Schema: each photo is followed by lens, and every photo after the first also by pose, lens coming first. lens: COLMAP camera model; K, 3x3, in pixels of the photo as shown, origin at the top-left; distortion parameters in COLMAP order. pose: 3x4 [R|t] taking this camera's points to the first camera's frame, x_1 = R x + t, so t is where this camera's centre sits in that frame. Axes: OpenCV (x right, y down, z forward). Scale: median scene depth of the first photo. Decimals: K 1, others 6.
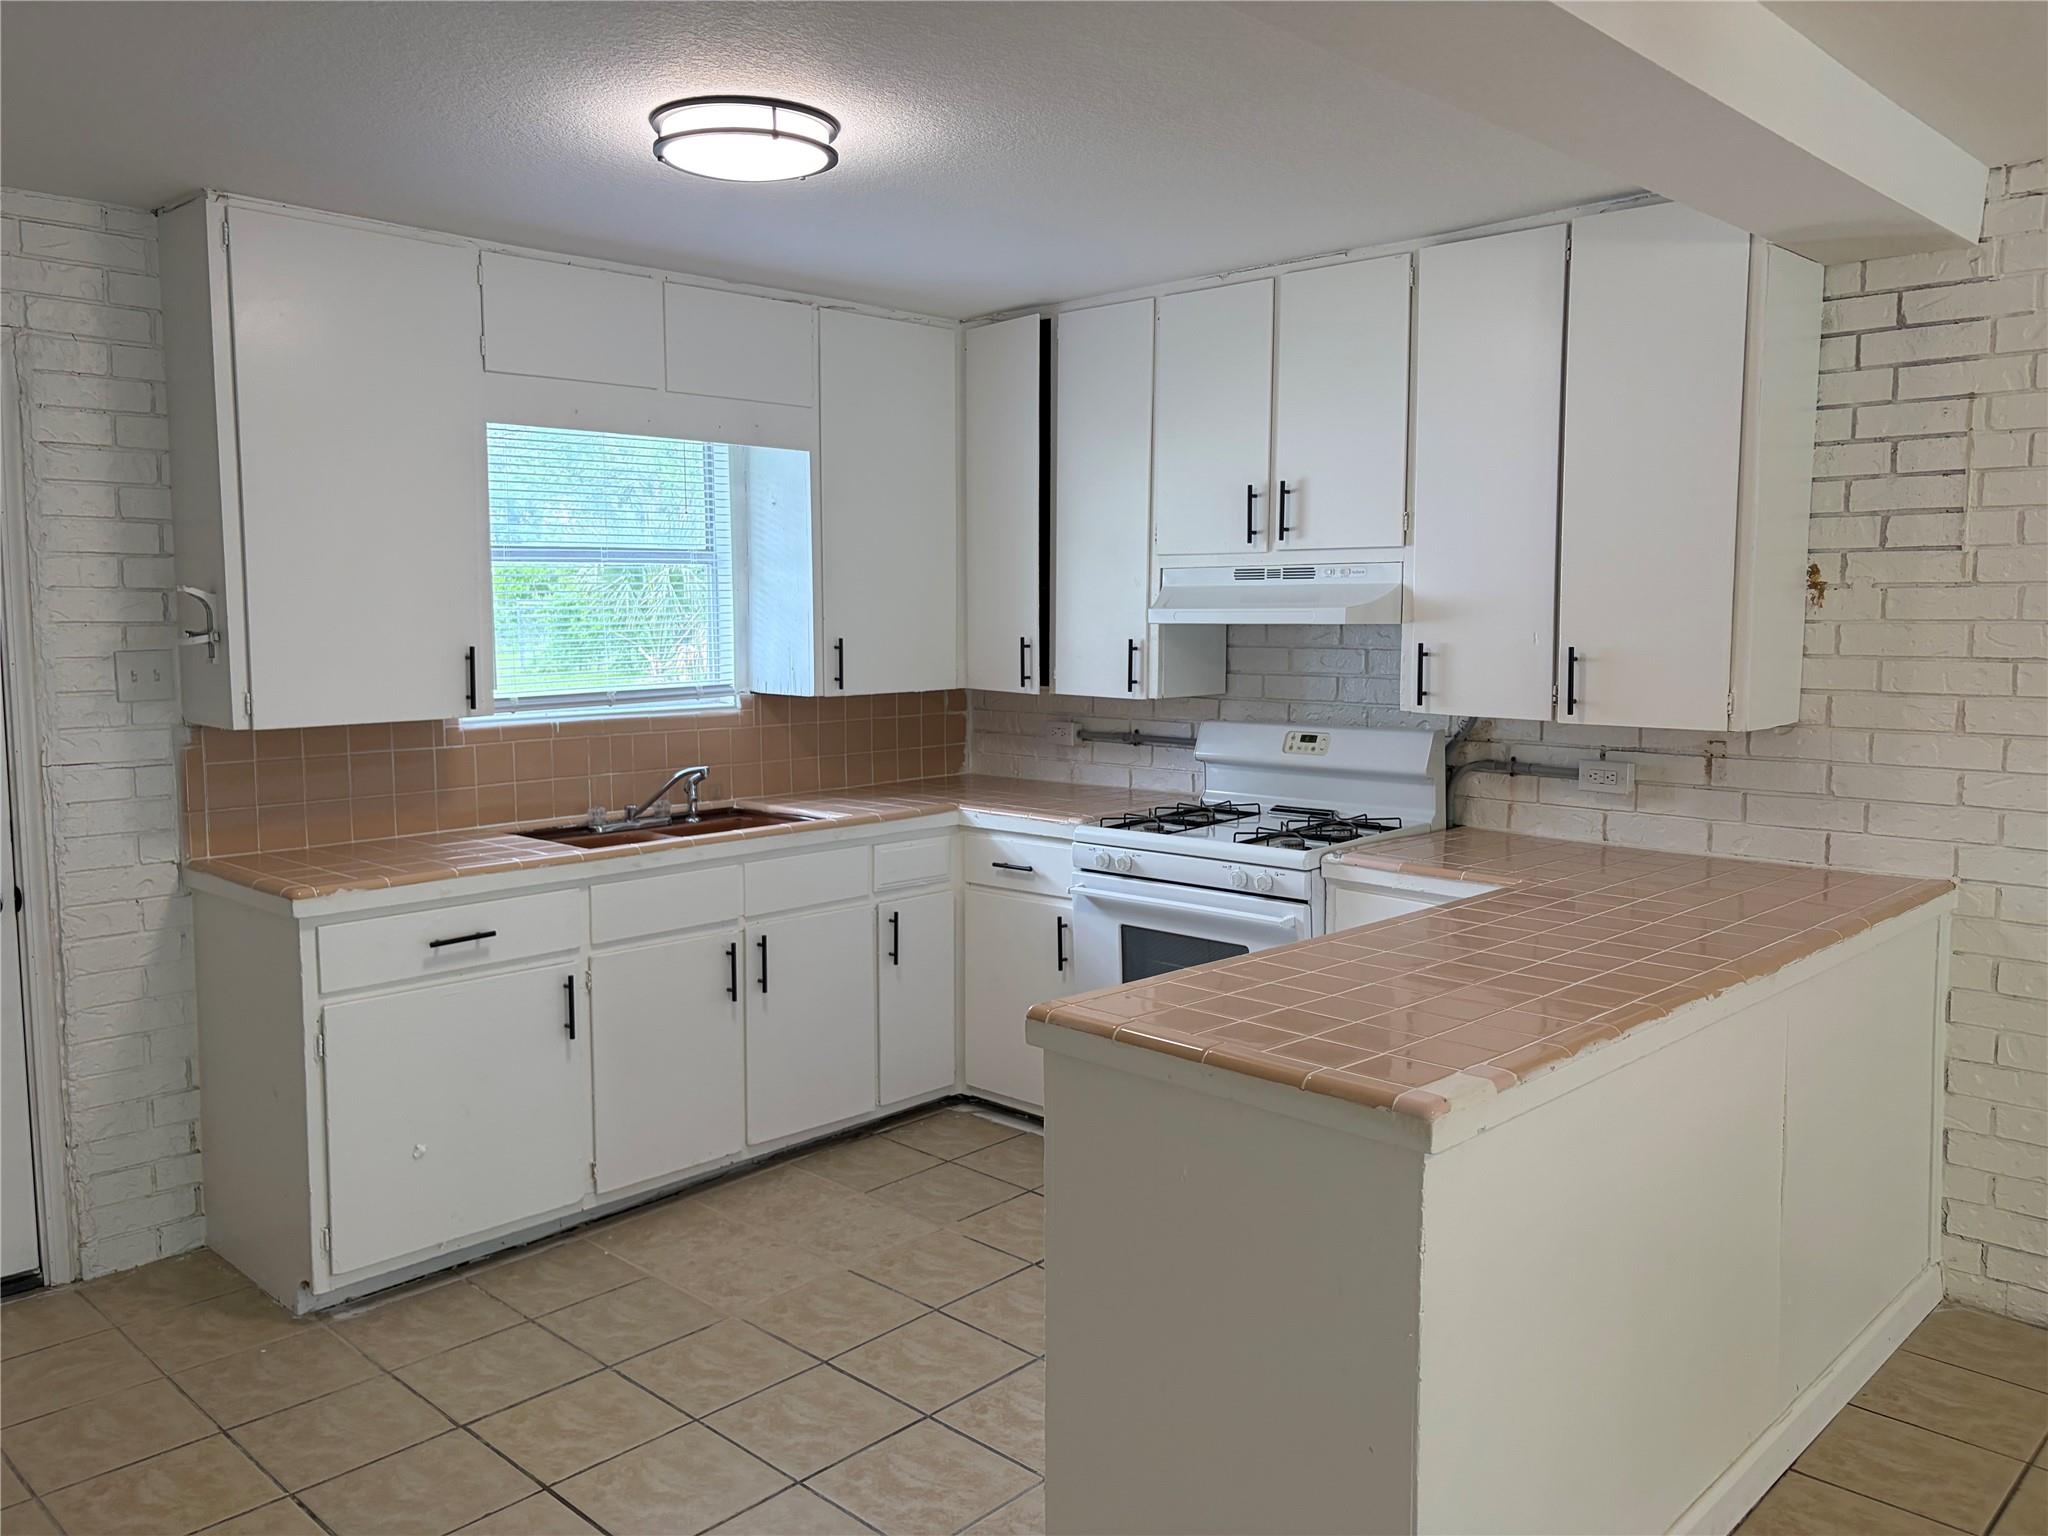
lens RADIAL K [[1561.3, 0, 1018.2], [0, 1561.3, 759.2], [0, 0, 1]] dist [0.053973, -0.058036]
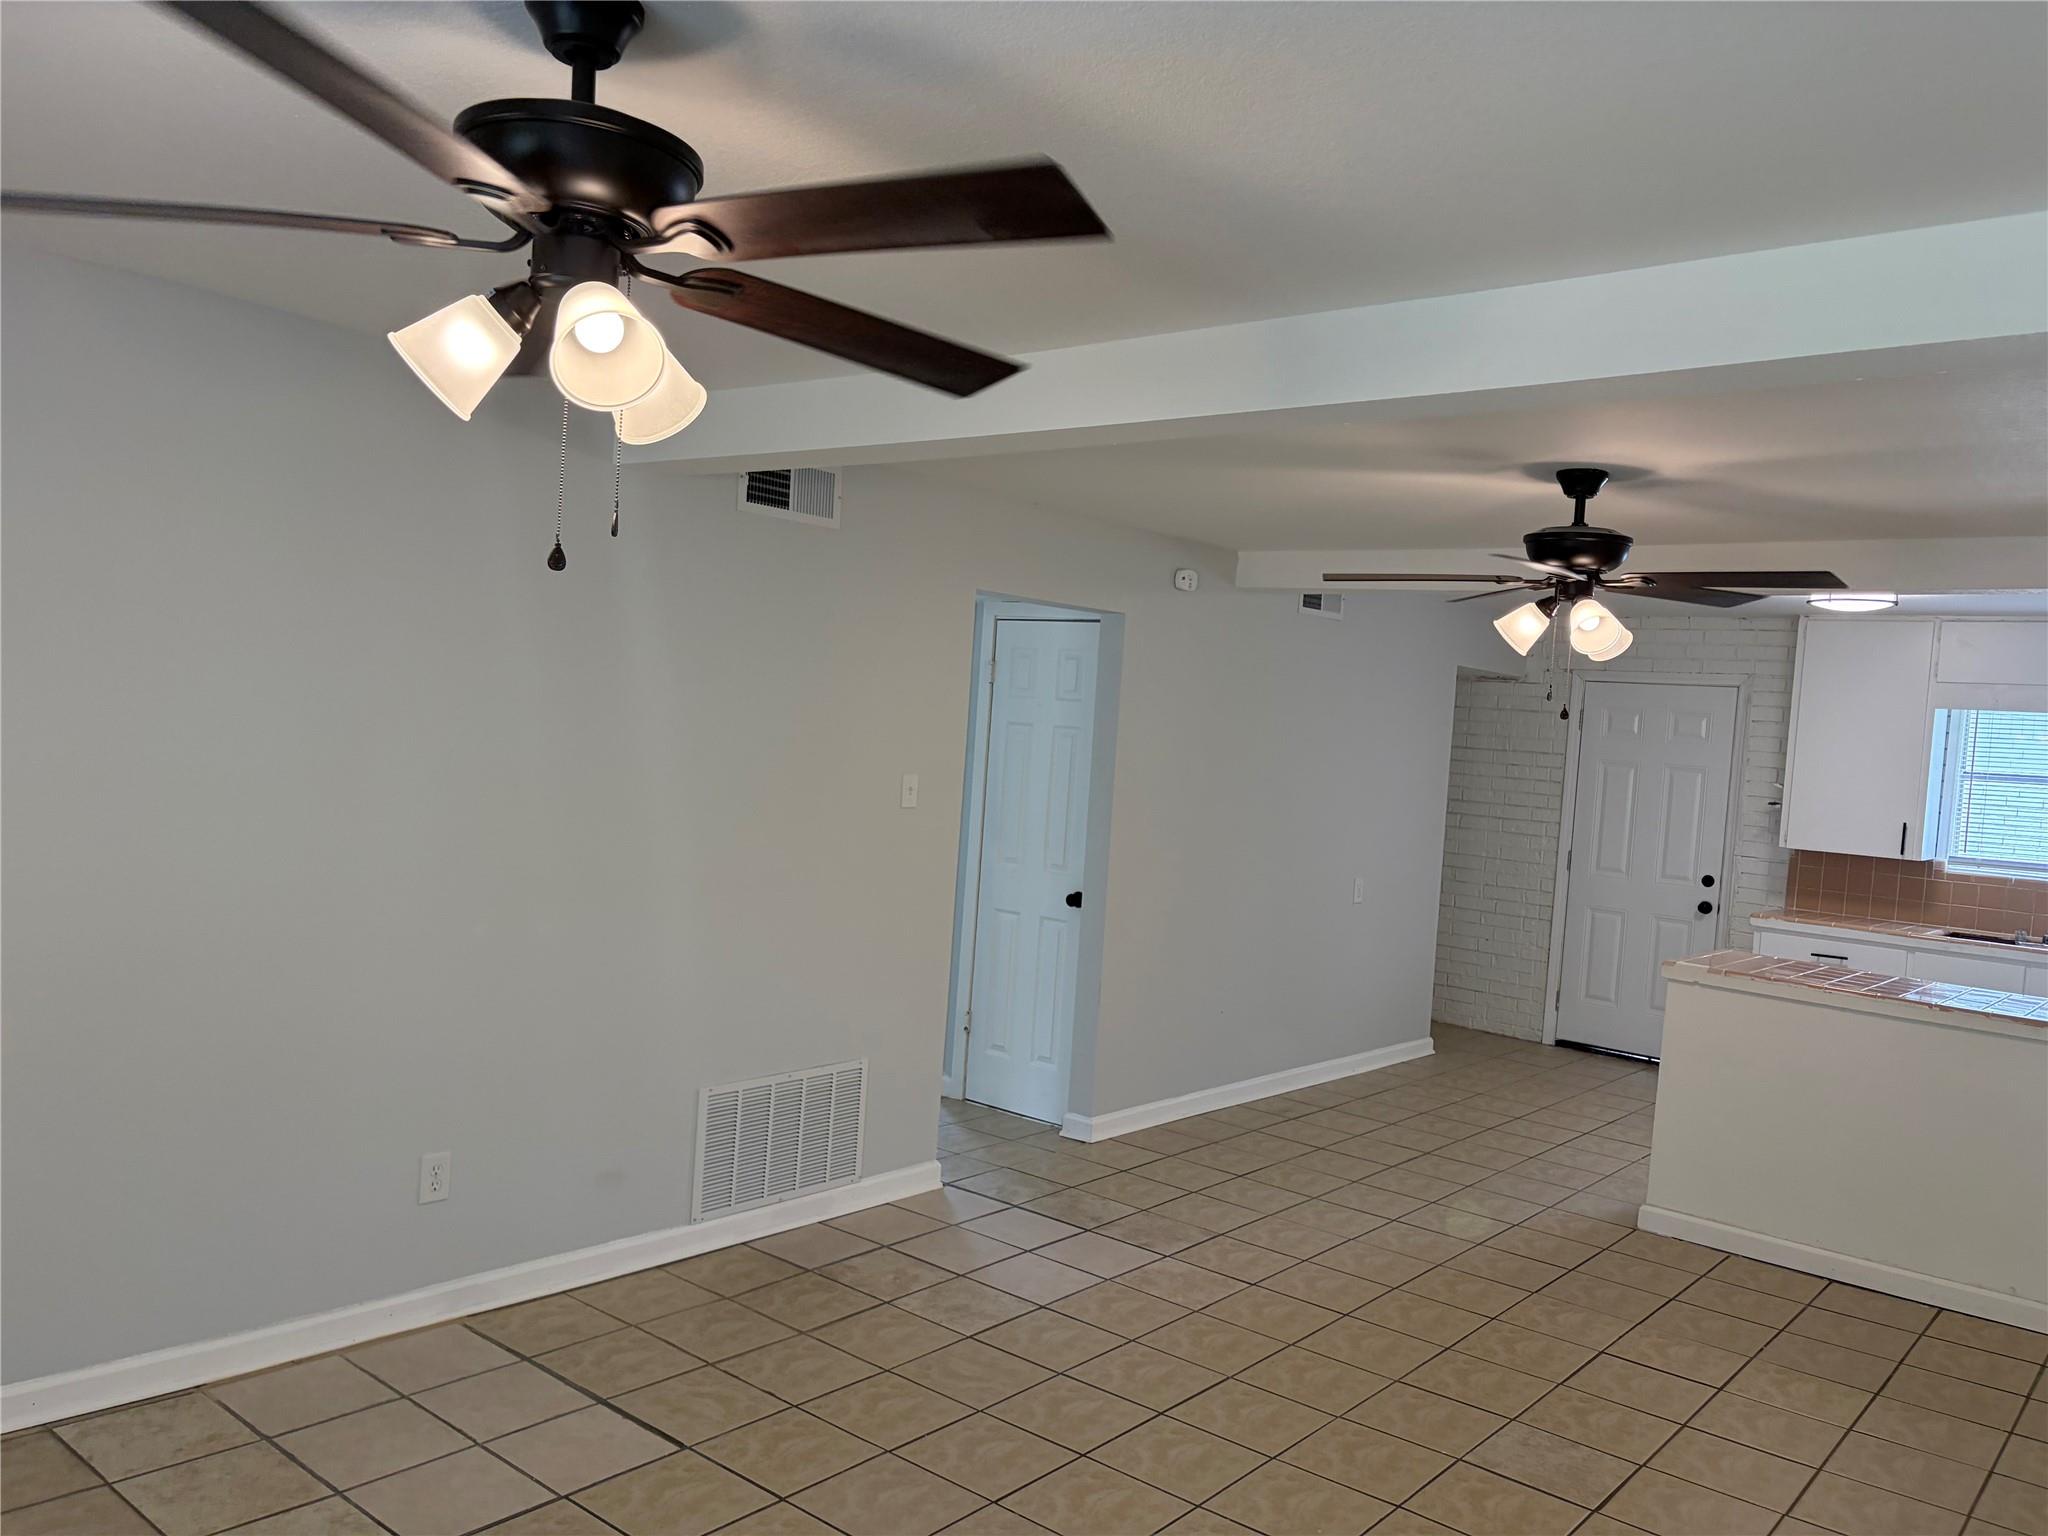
lens RADIAL K [[1561.3, 0, 1074.4], [0, 1561.3, 788.0], [0, 0, 1]] dist [0.053973, -0.058036]
pose [[0.101775, 0.050477, -0.993526, 1.513591], [-0.170761, 0.984775, 0.032540, -0.001992], [0.980042, 0.166344, 0.108845, -0.229202]]
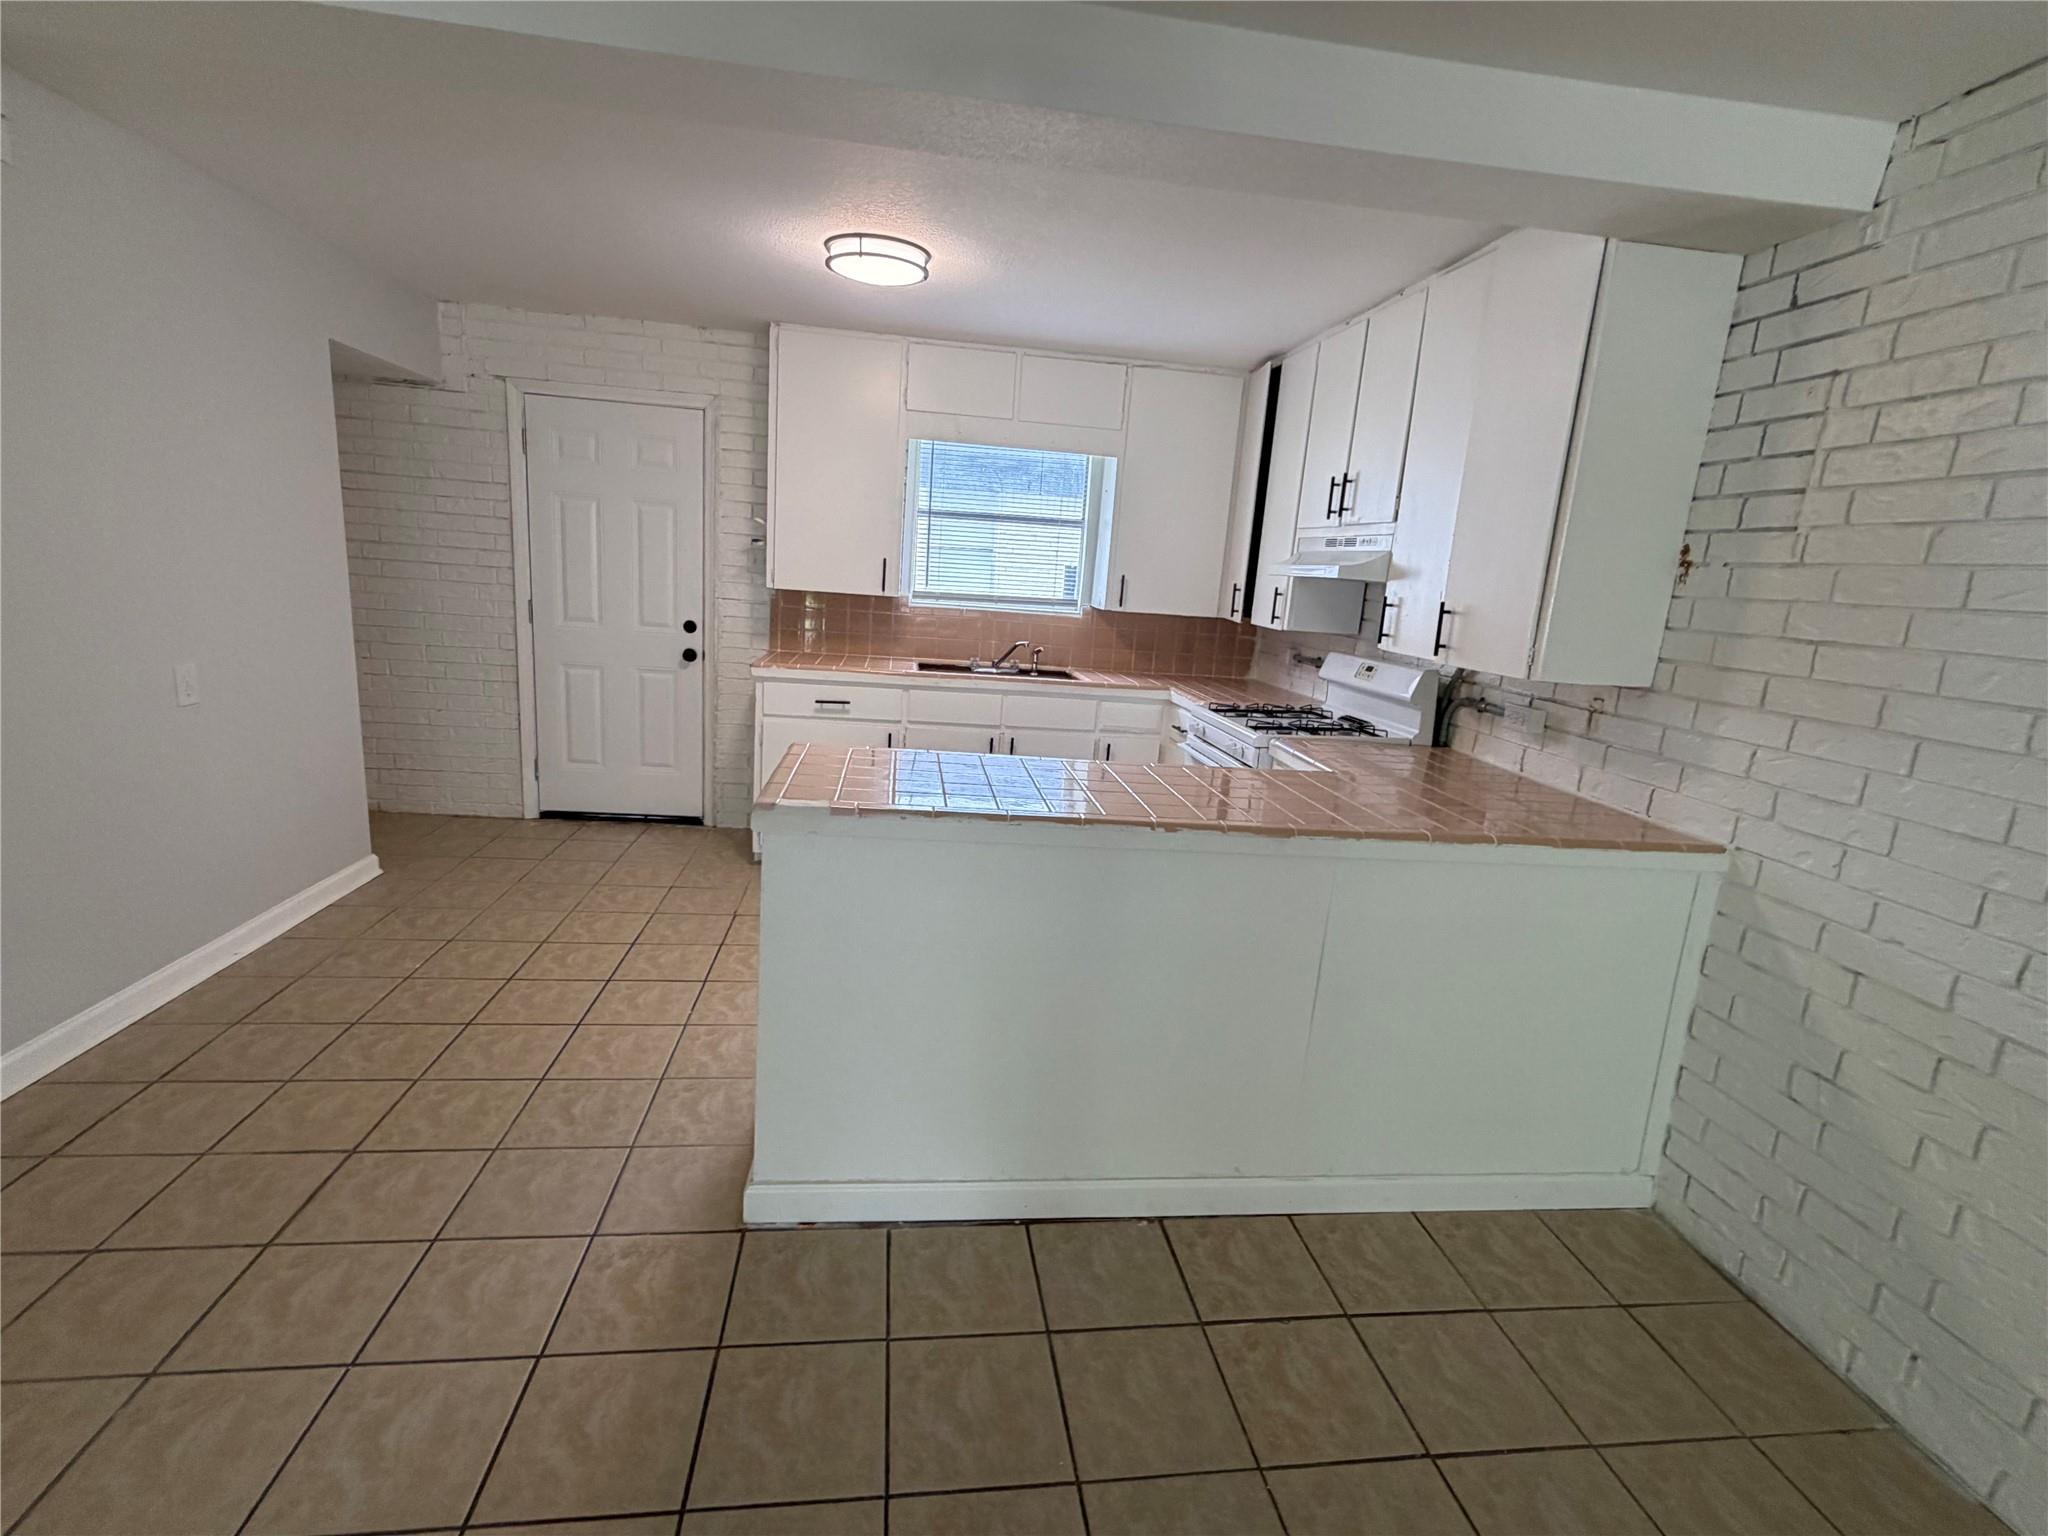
lens RADIAL K [[949.9, 0, 1019.5], [0, 949.9, 772.4], [0, 0, 1]] dist [0.003183, -0.000348]
pose [[0.777286, 0.191533, -0.599284, 0.537106], [-0.136682, 0.981192, 0.136312, 0.004712], [0.614121, -0.024042, 0.788846, 0.180060]]
